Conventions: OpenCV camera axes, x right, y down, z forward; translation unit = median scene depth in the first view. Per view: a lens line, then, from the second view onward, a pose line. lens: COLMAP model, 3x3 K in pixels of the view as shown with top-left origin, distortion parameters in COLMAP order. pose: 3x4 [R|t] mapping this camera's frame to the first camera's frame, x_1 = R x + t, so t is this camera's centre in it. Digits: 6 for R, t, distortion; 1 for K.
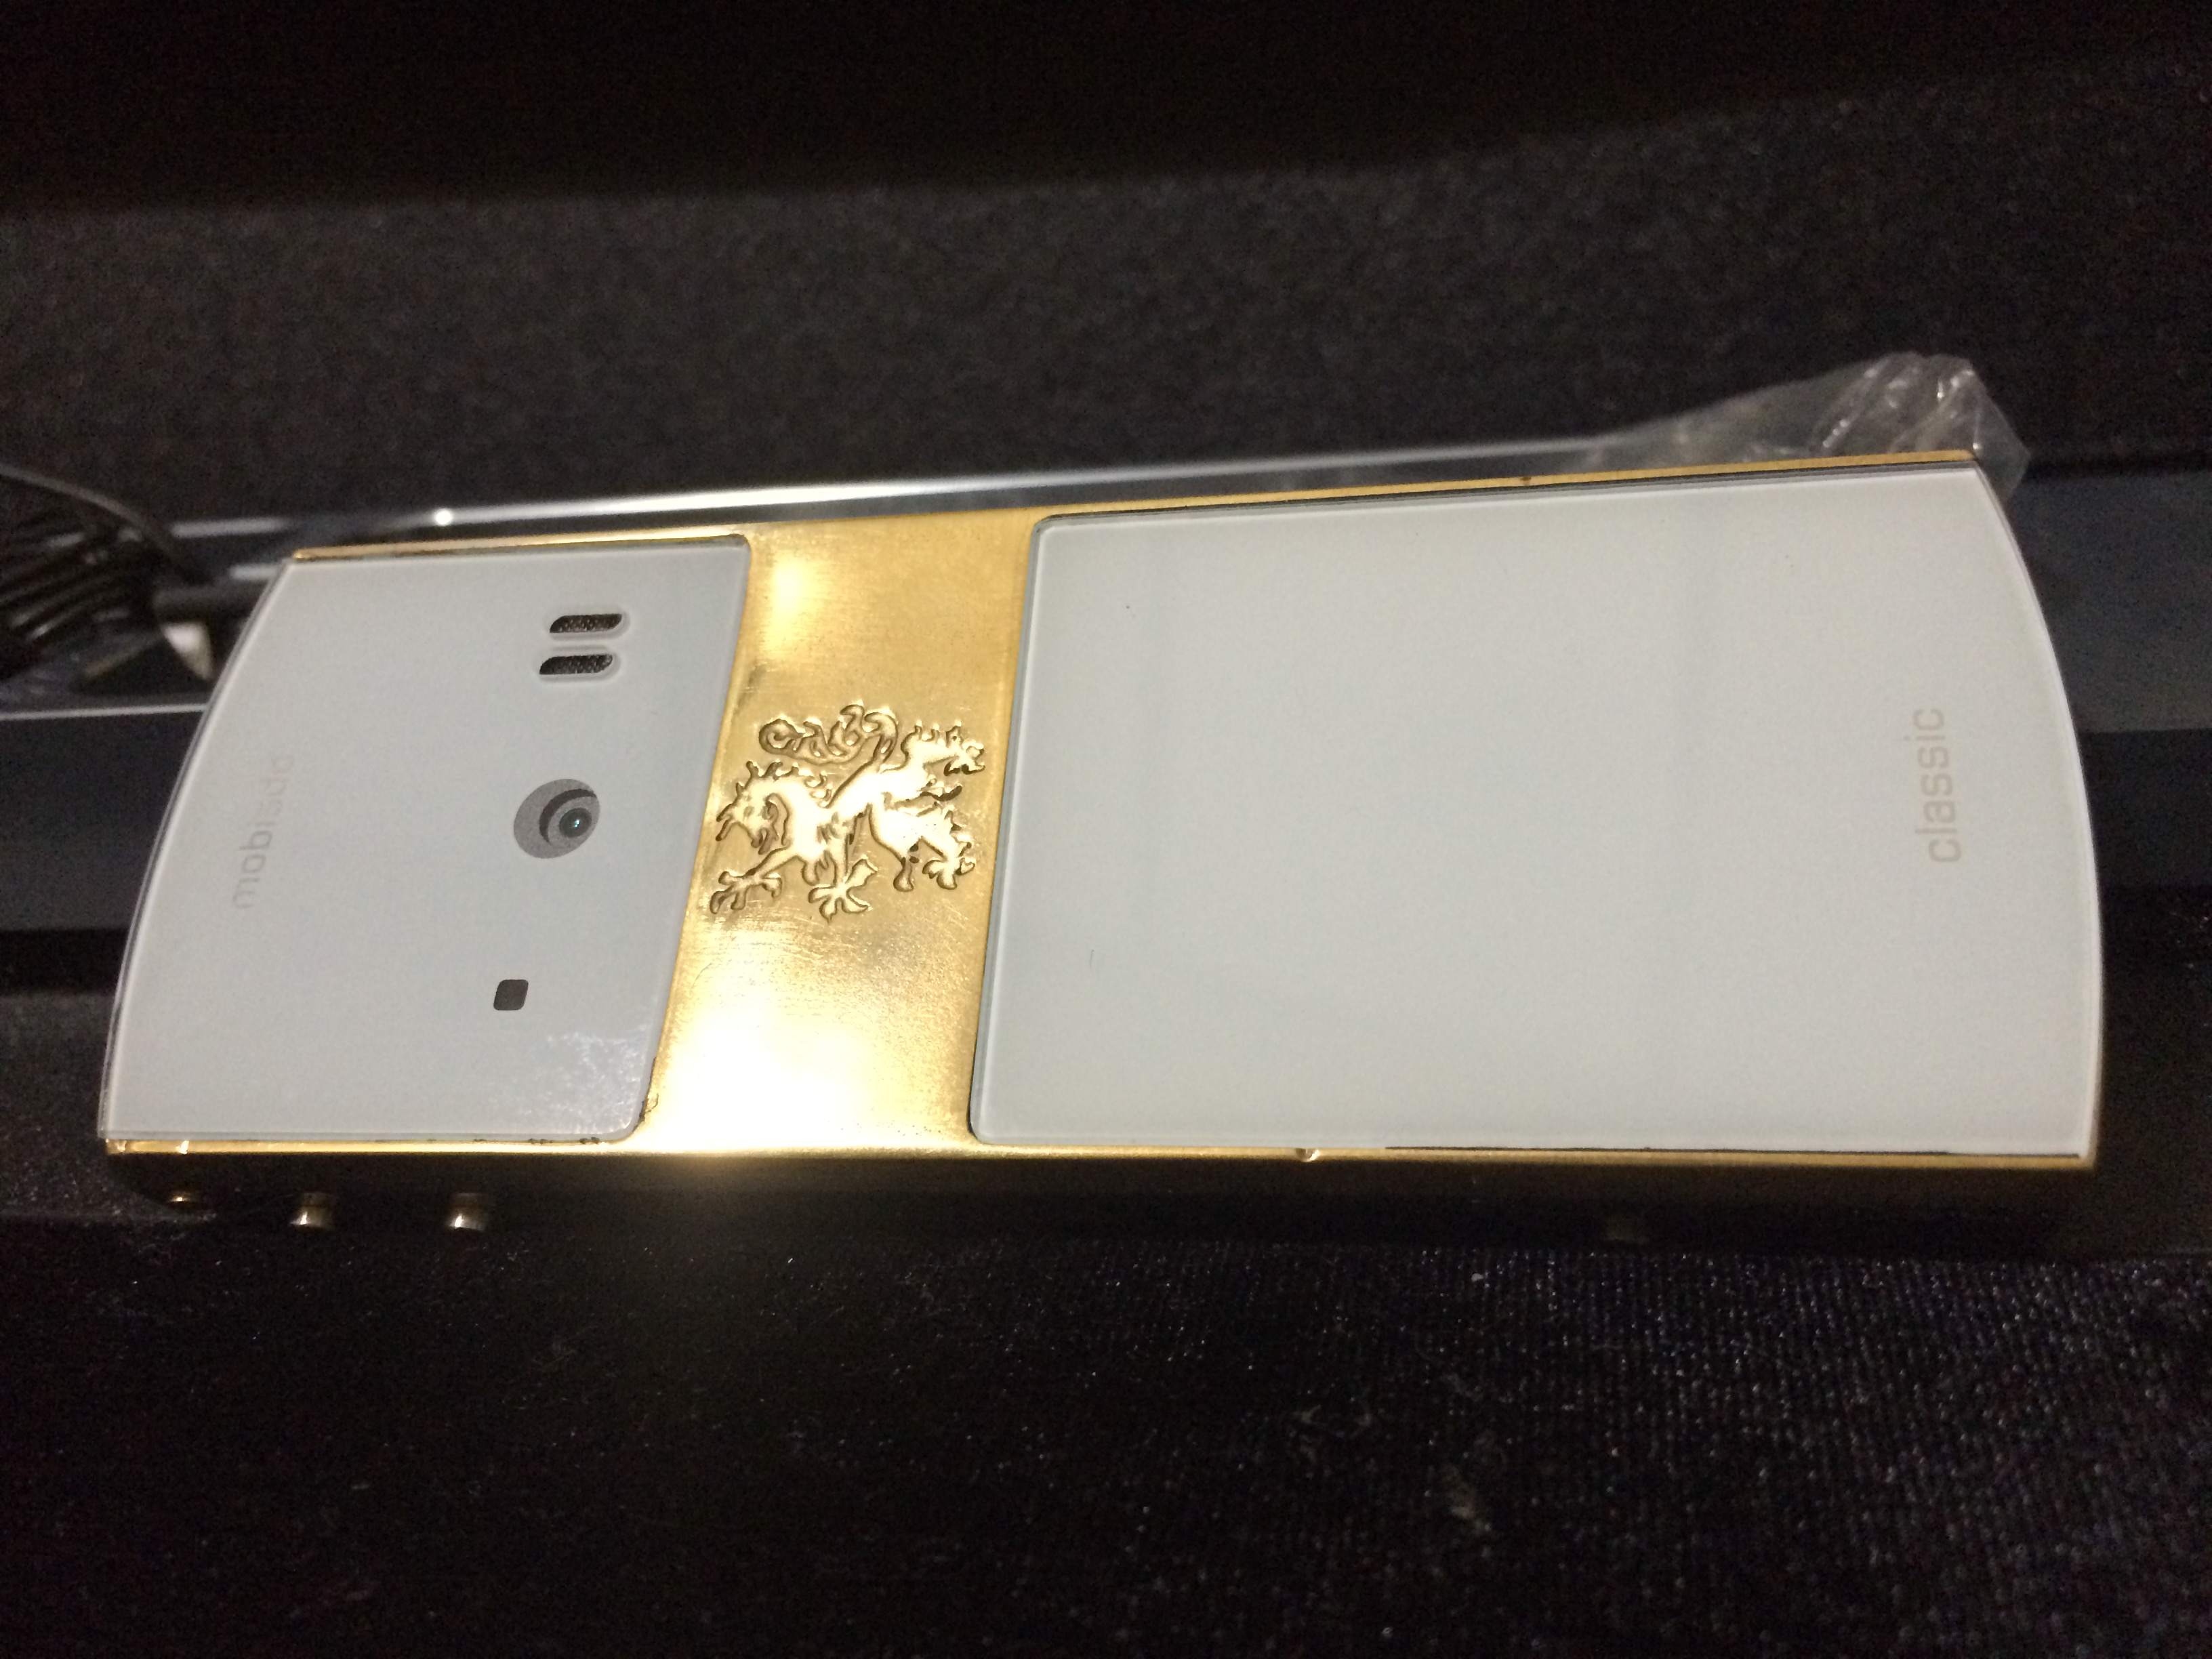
lens RADIAL K [[1872.3, 0, 1253.3], [0, 1872.3, 829.3], [0, 0, 1]] dist [0.002872, -0.036439]
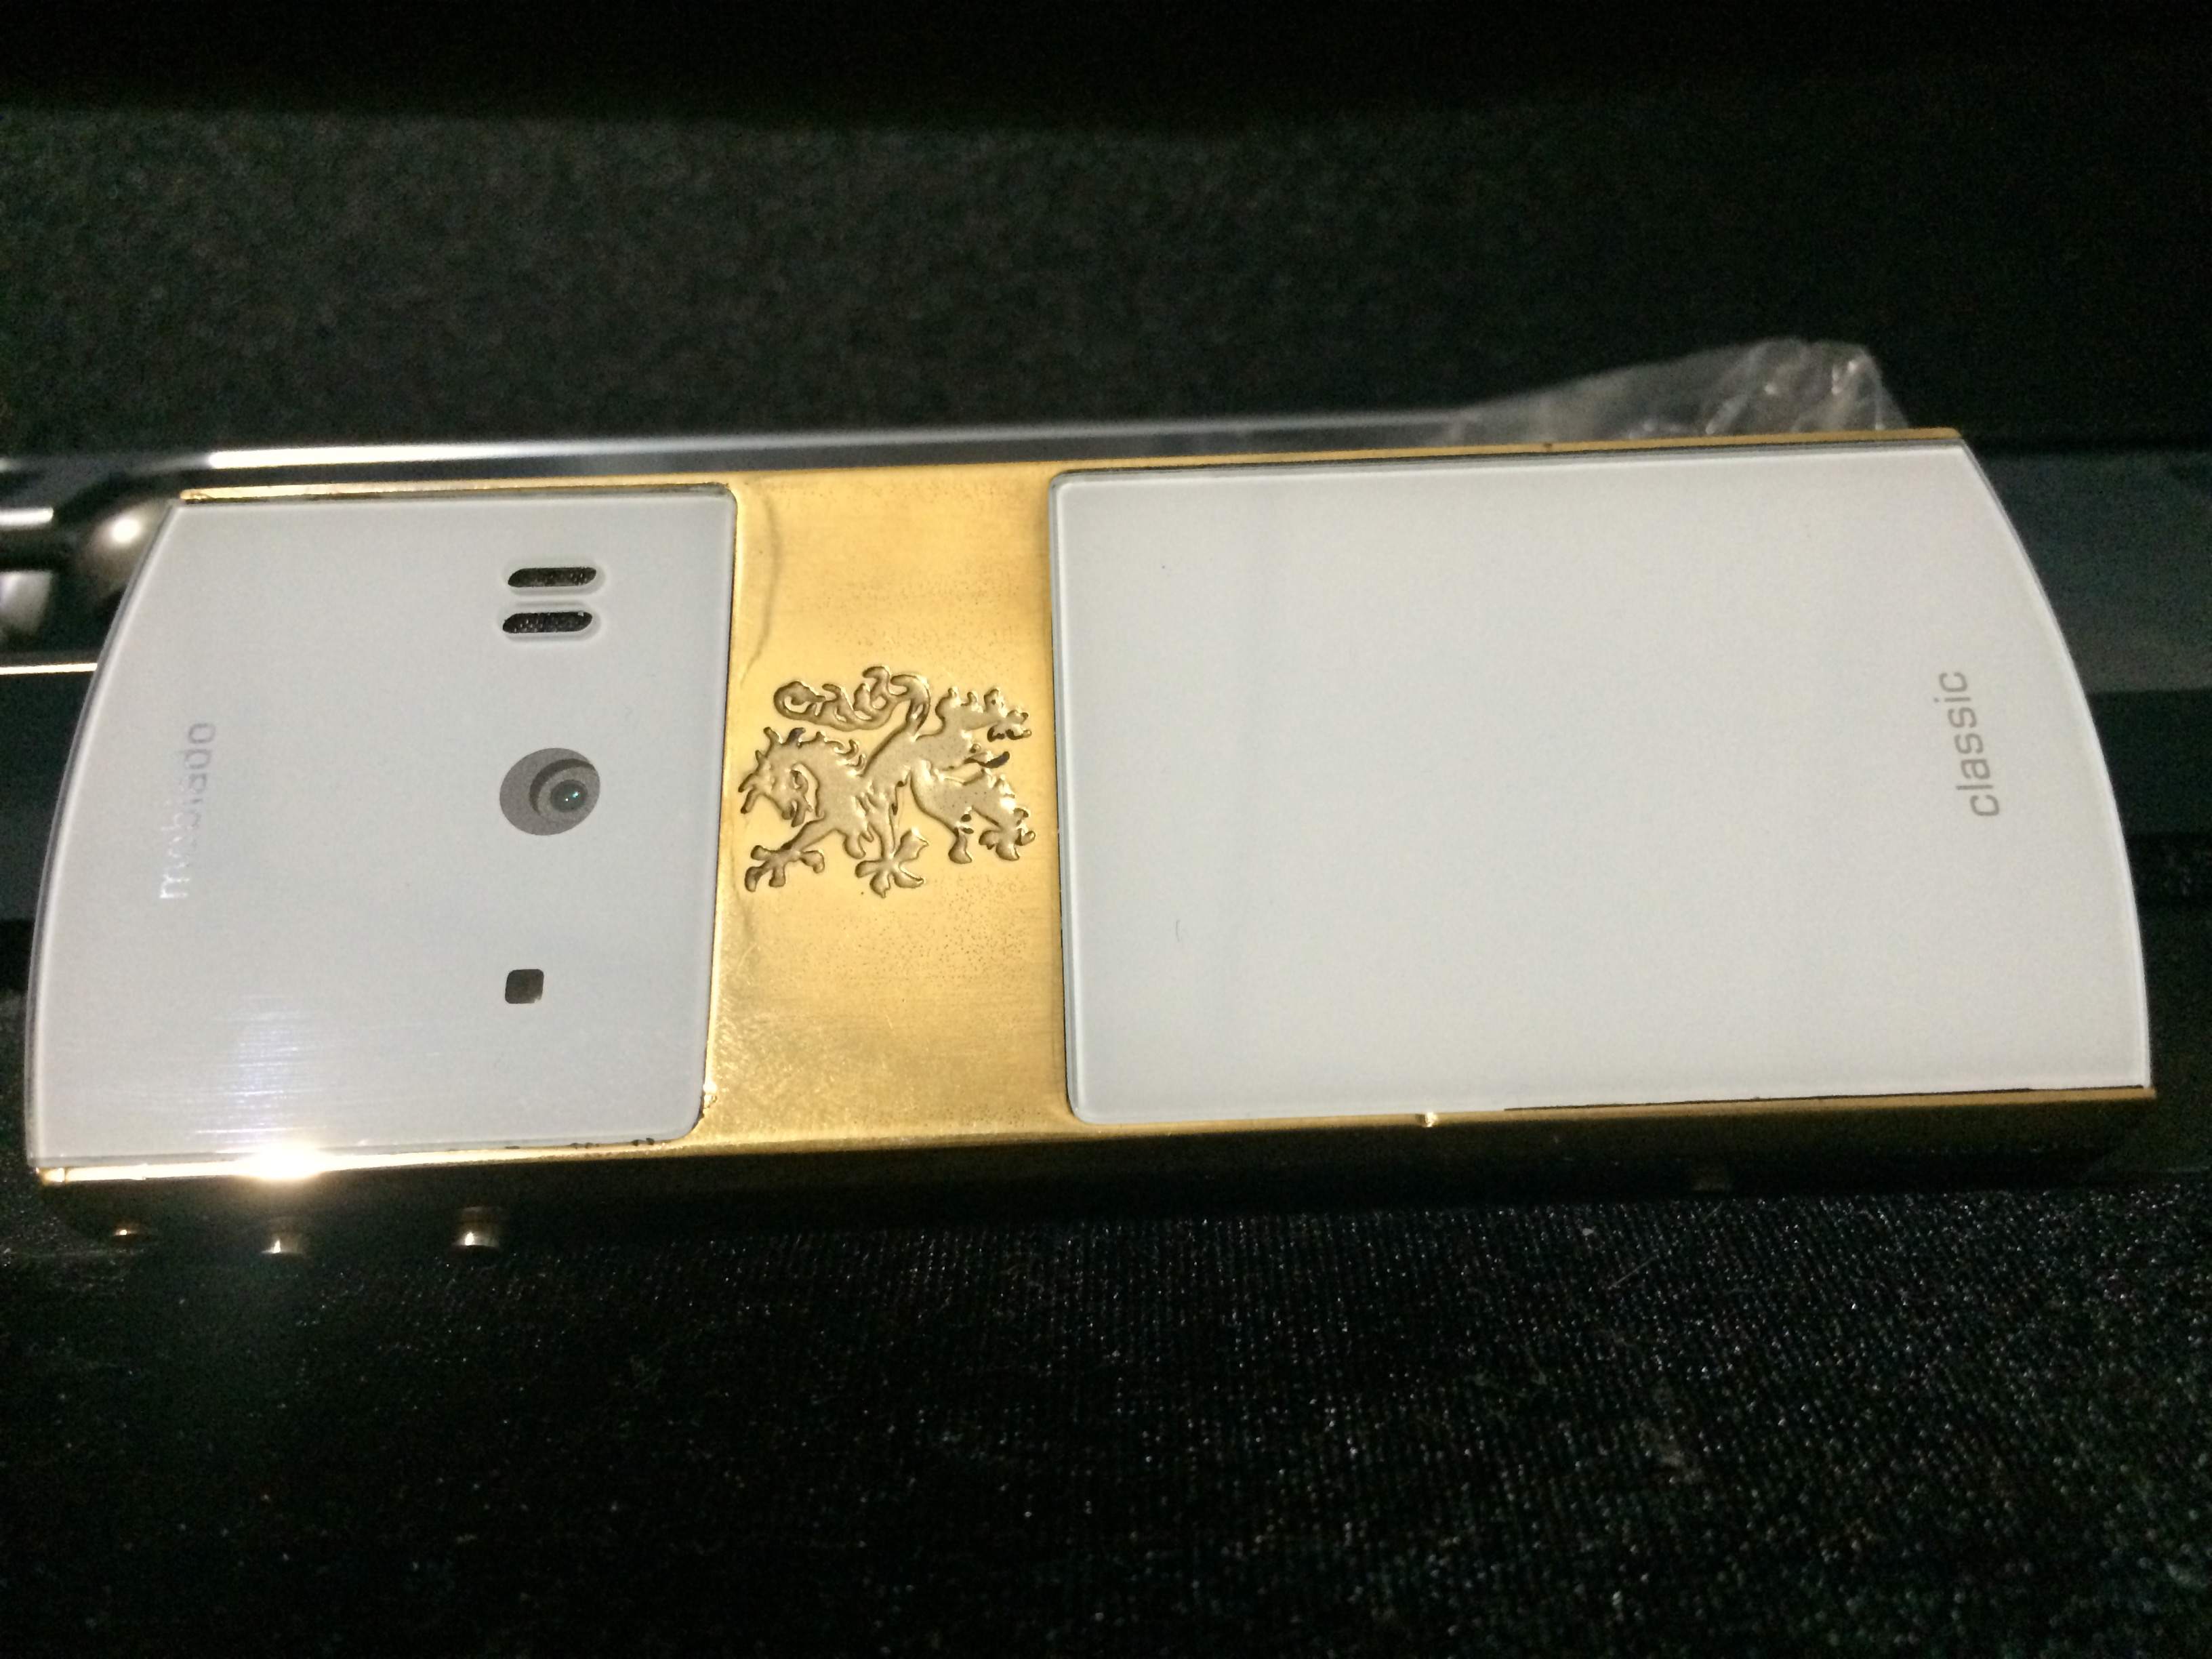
lens RADIAL K [[1872.3, 0, 1253.3], [0, 1872.3, 829.3], [0, 0, 1]] dist [0.002872, -0.036439]
pose [[0.978715, -0.014819, 0.204689, -0.225296], [0.012692, 0.999851, 0.011698, 0.006502], [-0.204832, -0.008851, 0.978757, 0.042913]]
